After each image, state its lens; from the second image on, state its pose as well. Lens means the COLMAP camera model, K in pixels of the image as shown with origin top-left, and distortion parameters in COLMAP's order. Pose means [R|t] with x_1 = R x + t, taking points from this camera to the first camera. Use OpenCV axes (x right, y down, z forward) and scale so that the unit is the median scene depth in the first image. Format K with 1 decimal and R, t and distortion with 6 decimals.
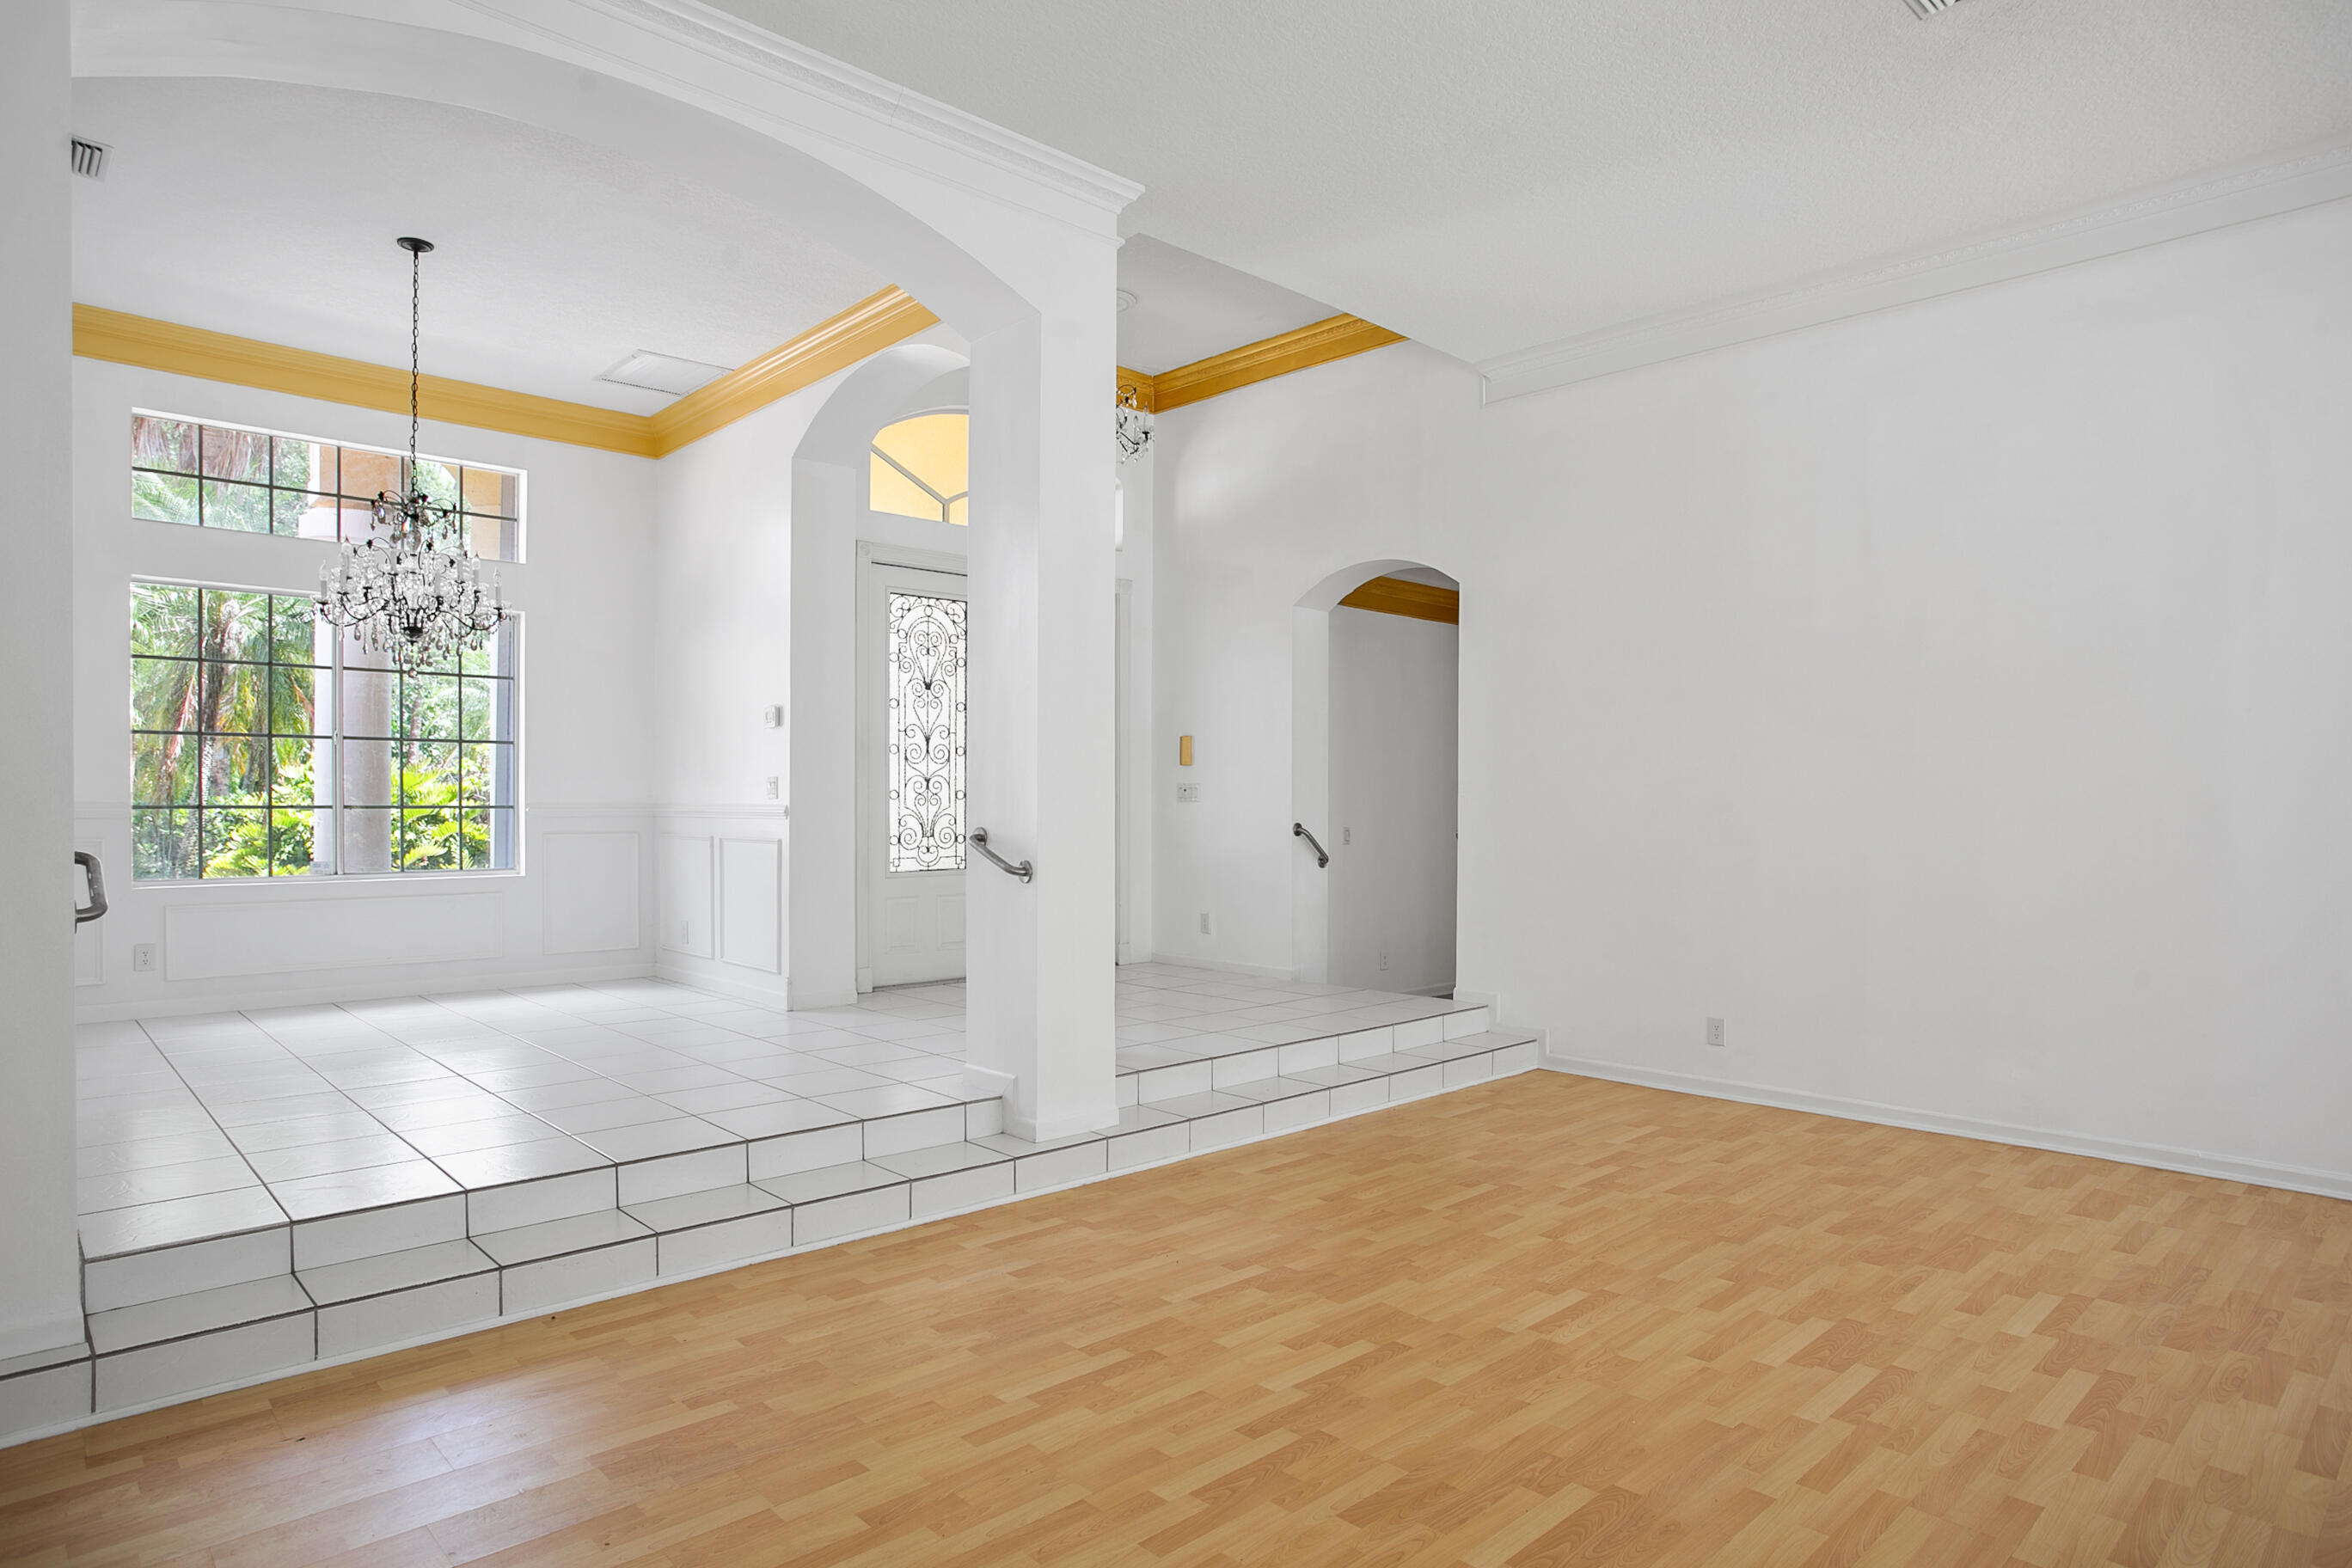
lens RADIAL K [[1325.5, 0, 1174.0], [0, 1325.5, 794.5], [0, 0, 1]] dist [-0.040442, 0.005088]
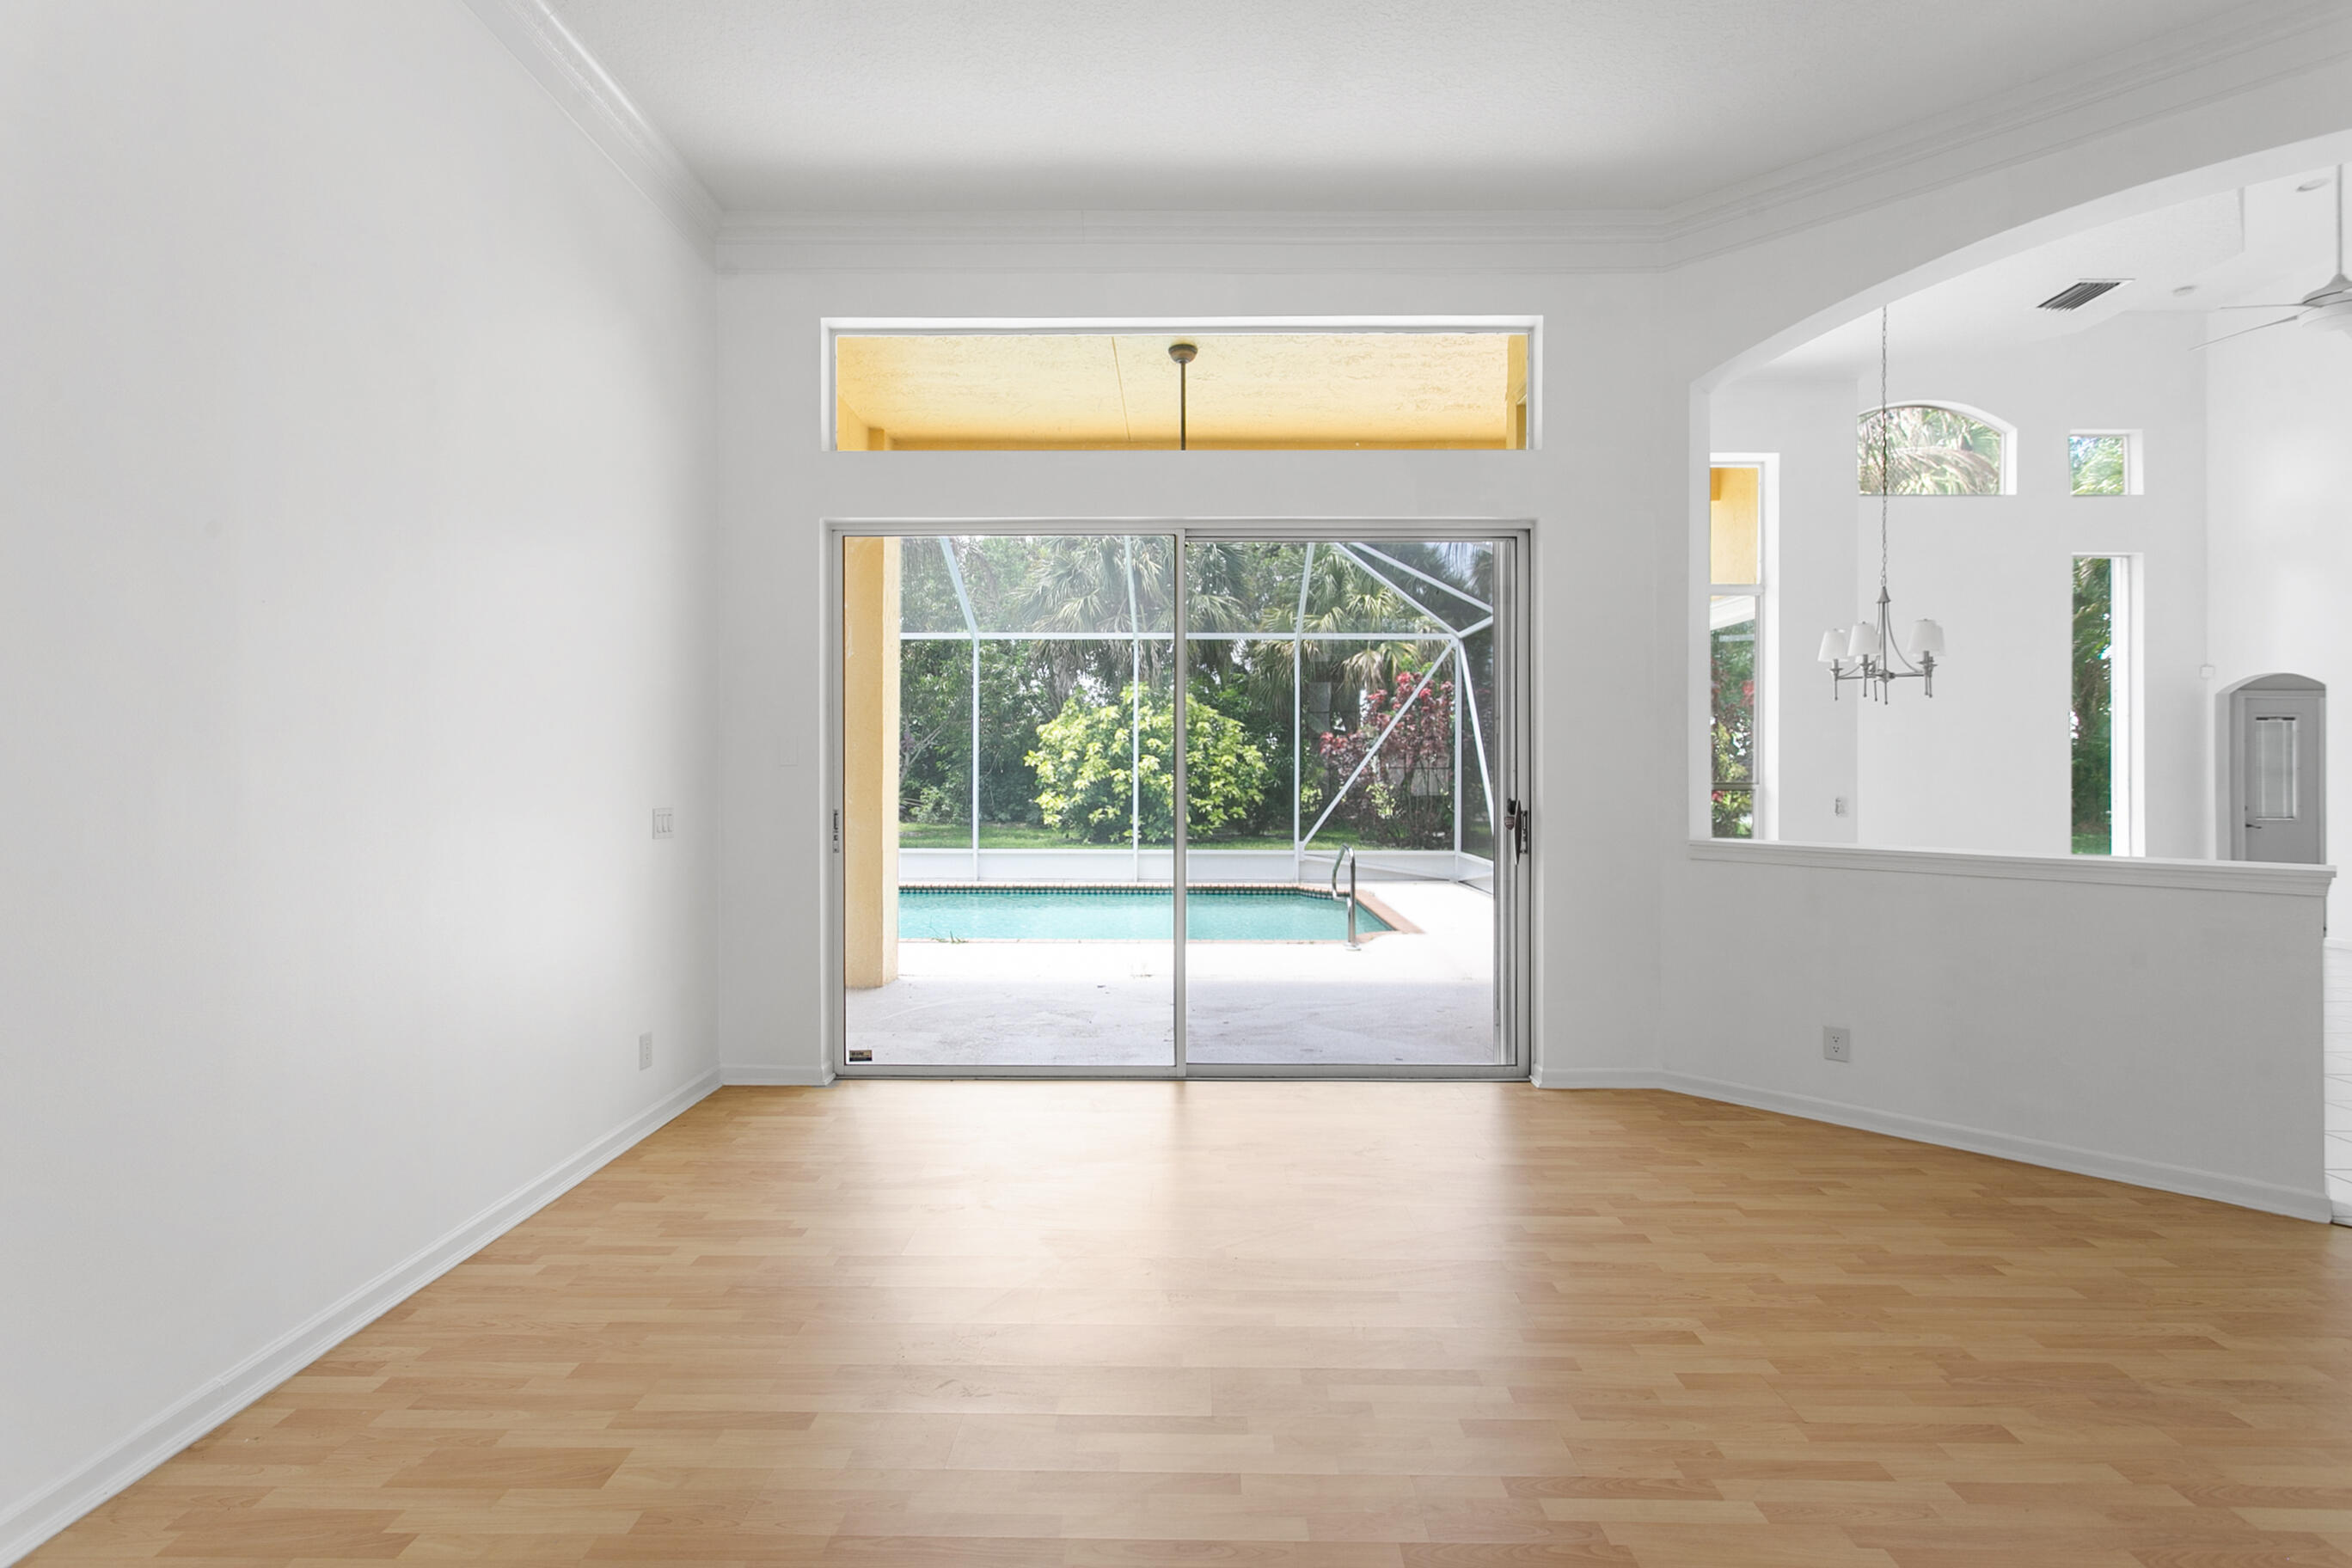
lens RADIAL K [[1128.1, 0, 1163.8], [0, 1128.1, 764.3], [0, 0, 1]] dist [-0.015693, 0.006147]
pose [[-0.710861, 0.003258, 0.703325, 0.183539], [-0.005040, 0.999940, -0.009725, 0.015059], [-0.703314, -0.010458, -0.710802, 1.253176]]
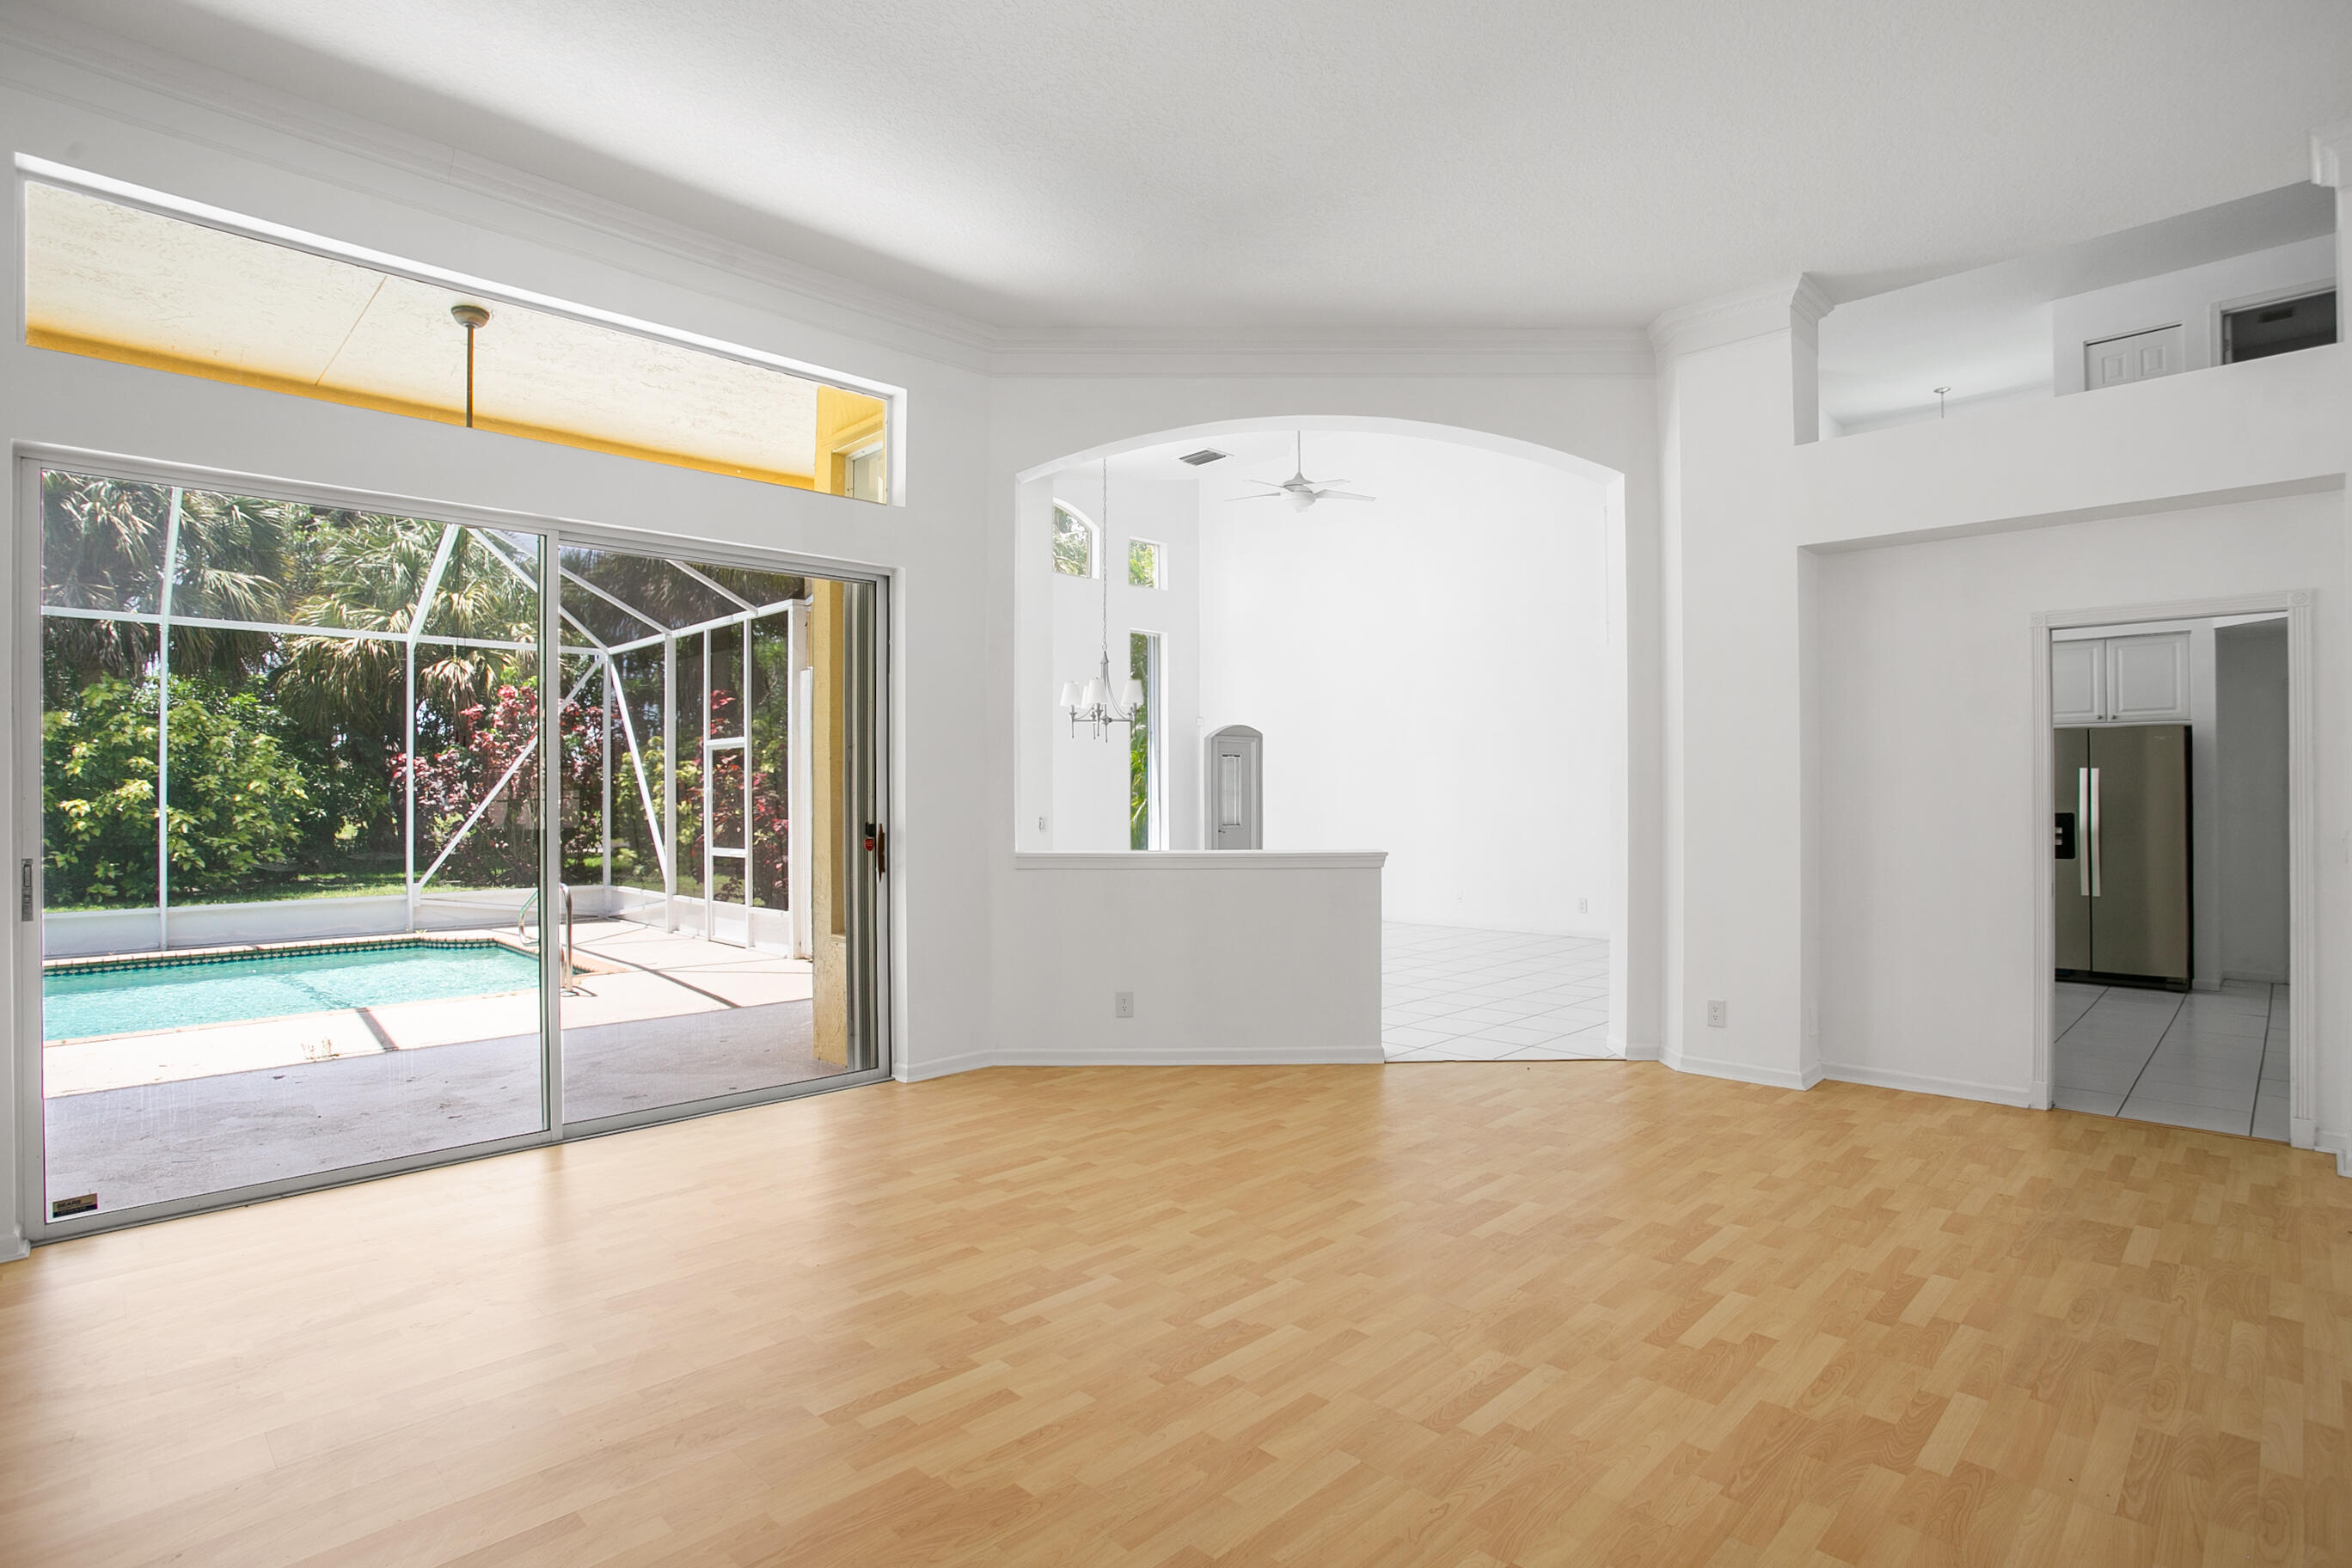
lens RADIAL K [[1128.1, 0, 1176.7], [0, 1128.1, 800.9], [0, 0, 1]] dist [-0.015693, 0.006147]
pose [[-0.999780, -0.000403, -0.020961, 0.443562], [-0.000306, 0.999989, -0.004622, 0.014047], [0.020962, -0.004615, -0.999770, 1.481418]]
